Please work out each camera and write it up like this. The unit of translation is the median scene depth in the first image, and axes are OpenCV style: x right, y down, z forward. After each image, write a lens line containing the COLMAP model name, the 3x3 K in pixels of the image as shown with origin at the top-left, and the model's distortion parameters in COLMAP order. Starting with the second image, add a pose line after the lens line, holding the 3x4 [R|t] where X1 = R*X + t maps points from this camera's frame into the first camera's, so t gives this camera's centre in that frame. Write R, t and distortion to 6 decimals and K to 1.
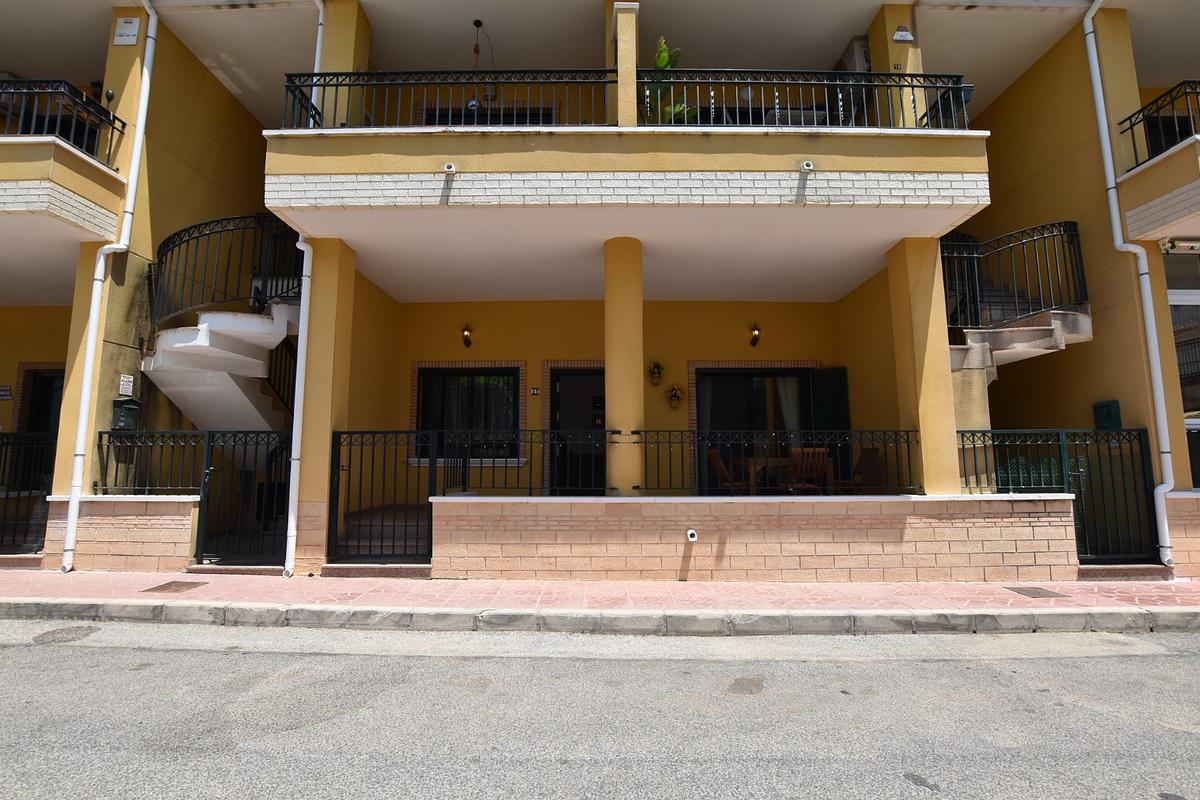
lens RADIAL K [[529.6, 0, 600.0], [0, 529.6, 400.0], [0, 0, 1]] dist [-0.032399, 0.003701]
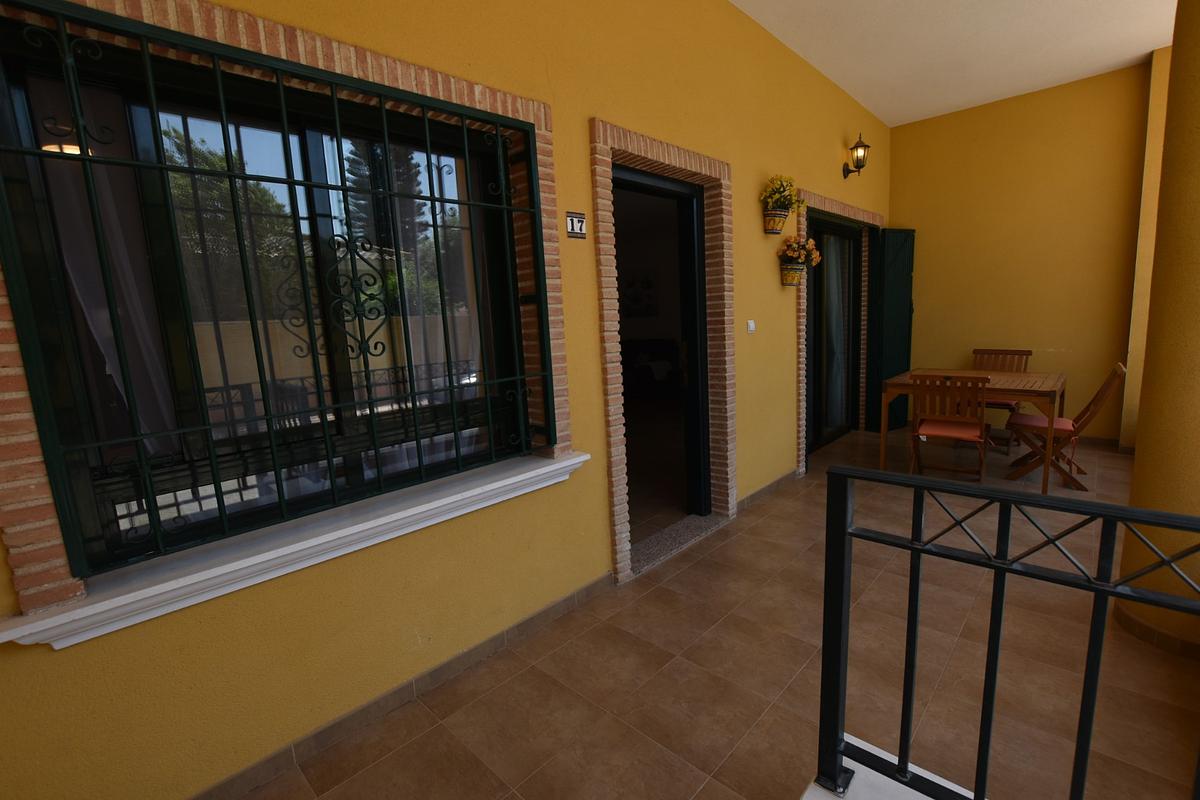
lens RADIAL K [[529.6, 0, 600.0], [0, 529.6, 400.0], [0, 0, 1]] dist [-0.032399, 0.003701]
pose [[0.690710, -0.147378, 0.707954, -0.496881], [-0.028417, 0.972723, 0.230221, 0.015301], [-0.722573, -0.179134, 0.667682, 1.149652]]
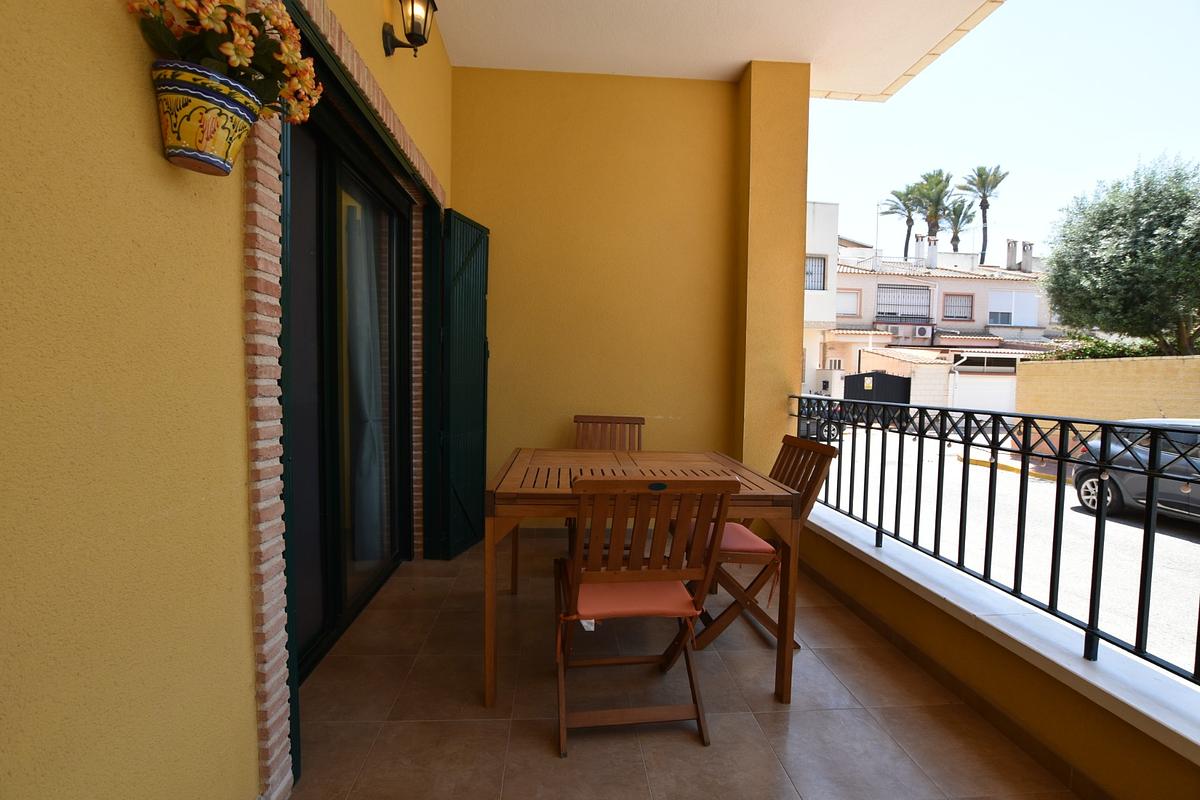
lens RADIAL K [[529.6, 0, 600.0], [0, 529.6, 400.0], [0, 0, 1]] dist [-0.032399, 0.003701]
pose [[-0.075407, -0.044882, 0.996142, 0.009380], [-0.126040, 0.991403, 0.035127, 0.078713], [-0.989155, -0.122905, -0.080416, 1.330911]]
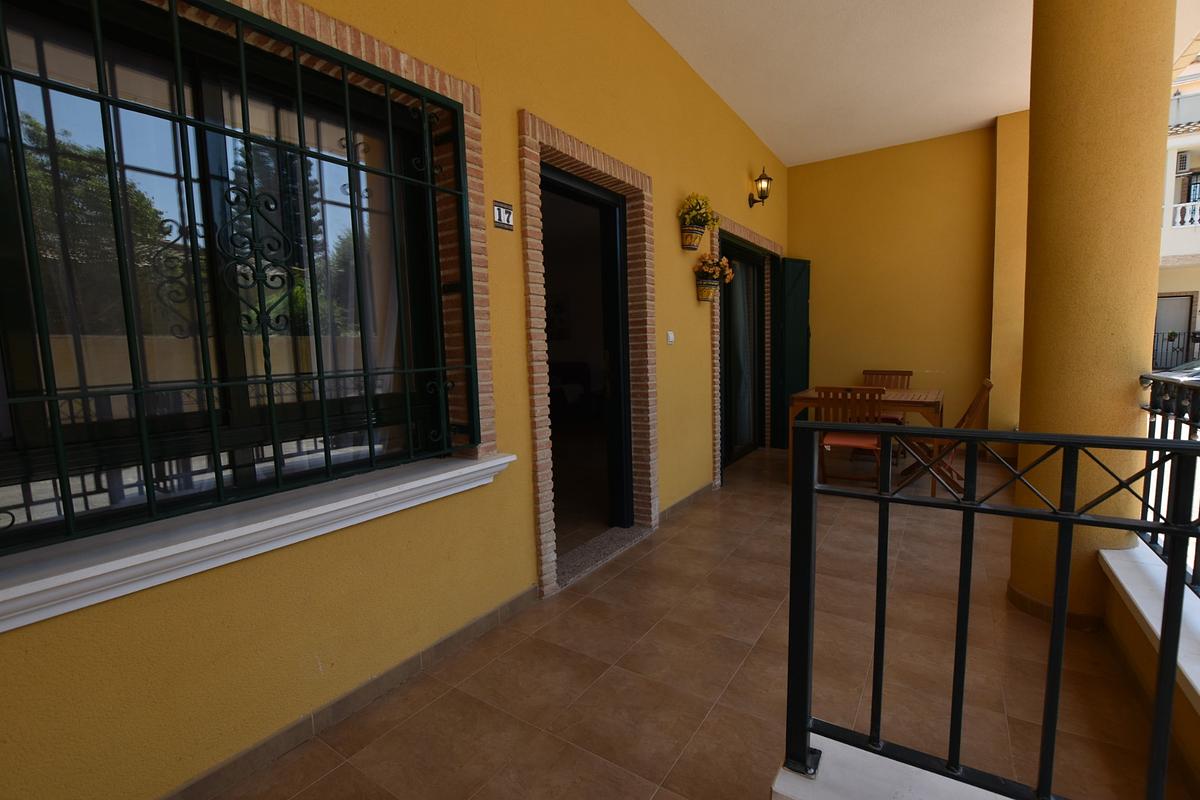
lens RADIAL K [[529.6, 0, 600.0], [0, 529.6, 400.0], [0, 0, 1]] dist [-0.032399, 0.003701]
pose [[0.555292, -0.099724, 0.825655, -0.497984], [-0.064457, 0.984638, 0.162277, 0.047127], [-0.829154, -0.143331, 0.540333, 1.170212]]
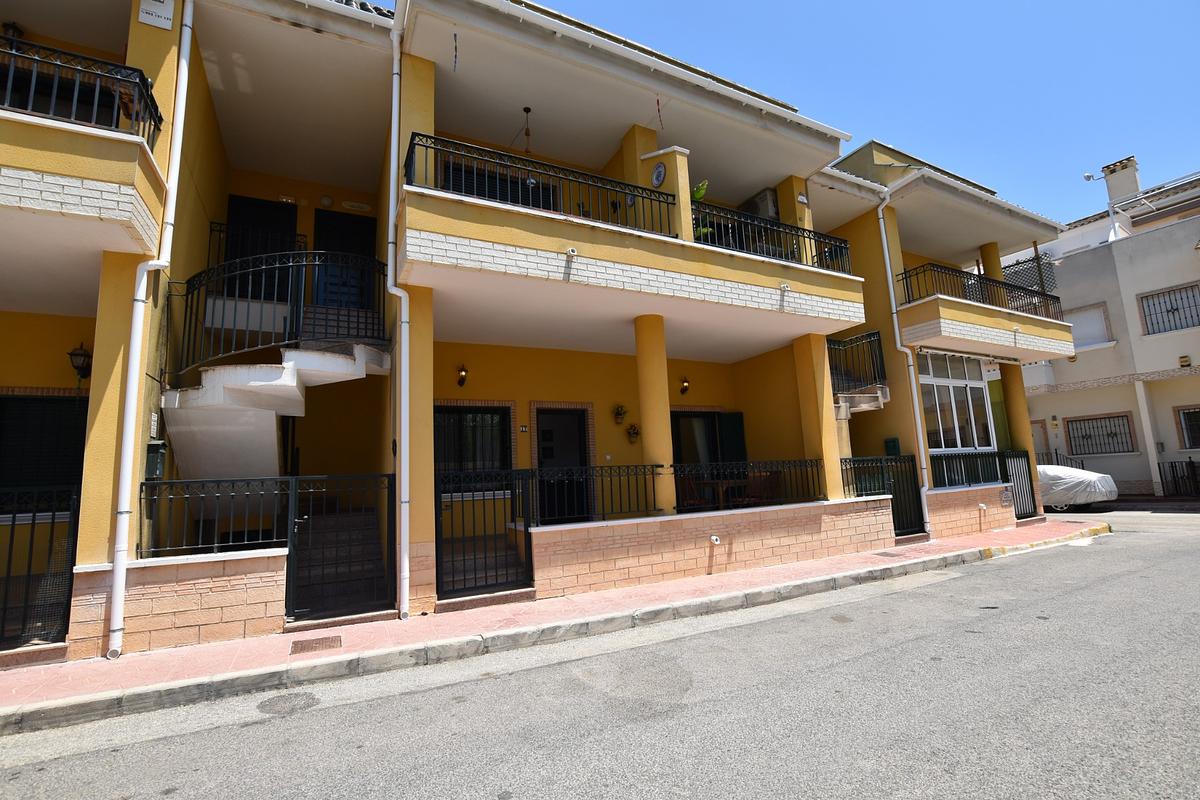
lens RADIAL K [[529.6, 0, 600.0], [0, 529.6, 400.0], [0, 0, 1]] dist [-0.032399, 0.003701]
pose [[0.887885, 0.028571, 0.459178, -0.728357], [-0.009663, 0.999008, -0.043476, -0.044655], [-0.459965, 0.034164, 0.887280, -0.092037]]
